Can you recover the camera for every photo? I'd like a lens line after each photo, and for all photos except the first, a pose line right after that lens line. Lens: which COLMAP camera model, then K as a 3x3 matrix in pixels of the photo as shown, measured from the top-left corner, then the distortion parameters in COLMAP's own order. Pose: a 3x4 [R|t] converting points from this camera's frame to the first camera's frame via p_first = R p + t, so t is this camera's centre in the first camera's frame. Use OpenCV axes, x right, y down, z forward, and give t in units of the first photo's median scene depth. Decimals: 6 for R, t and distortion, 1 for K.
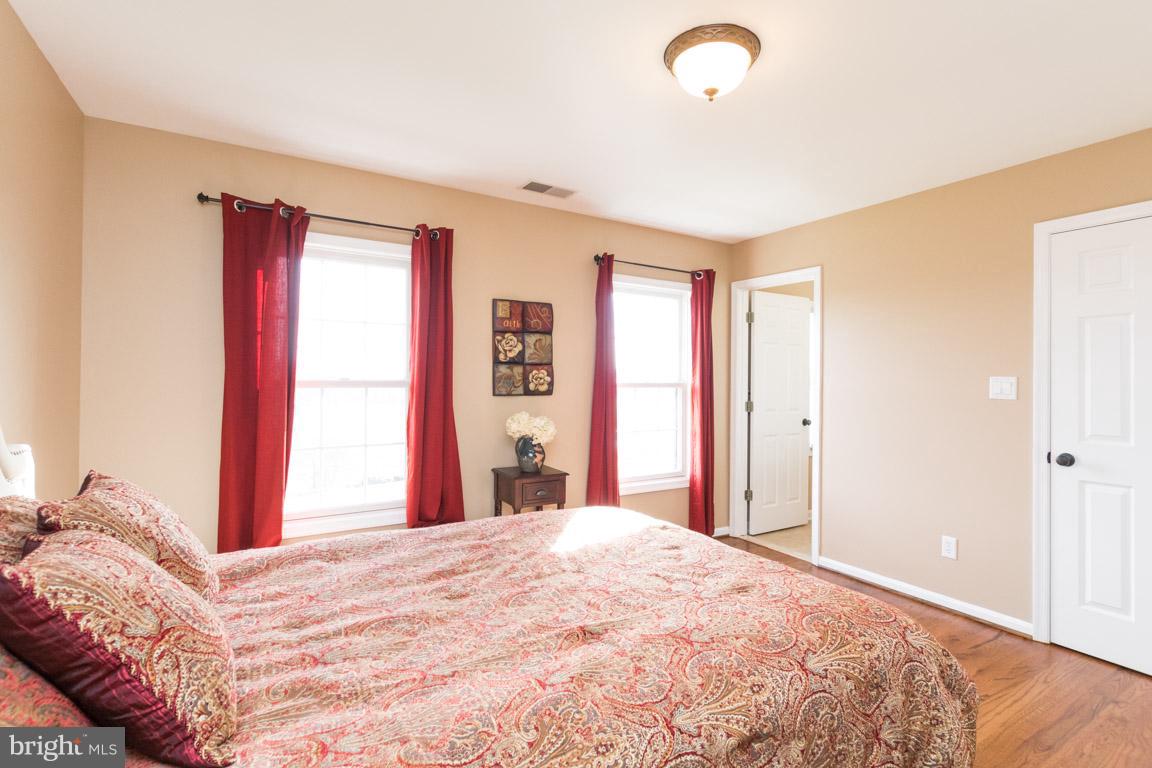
lens RADIAL K [[544.1, 0, 603.2], [0, 544.1, 377.4], [0, 0, 1]] dist [0.003279, 0.000065]
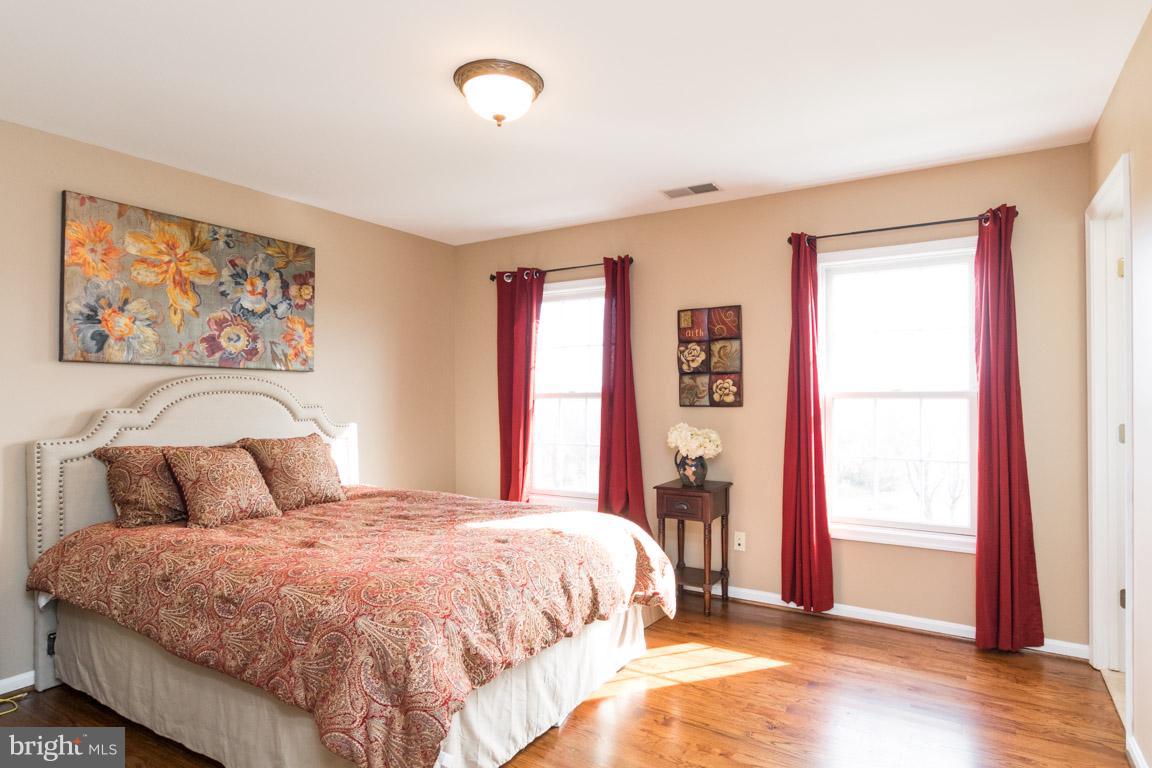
lens RADIAL K [[607.8, 0, 576.0], [0, 607.8, 384.0], [0, 0, 1]] dist [0.015740, 0.000253]
pose [[0.461529, -0.023374, -0.886817, 0.701857], [0.011945, 0.999726, -0.020133, 0.012318], [0.887045, -0.001301, 0.461682, 0.307774]]
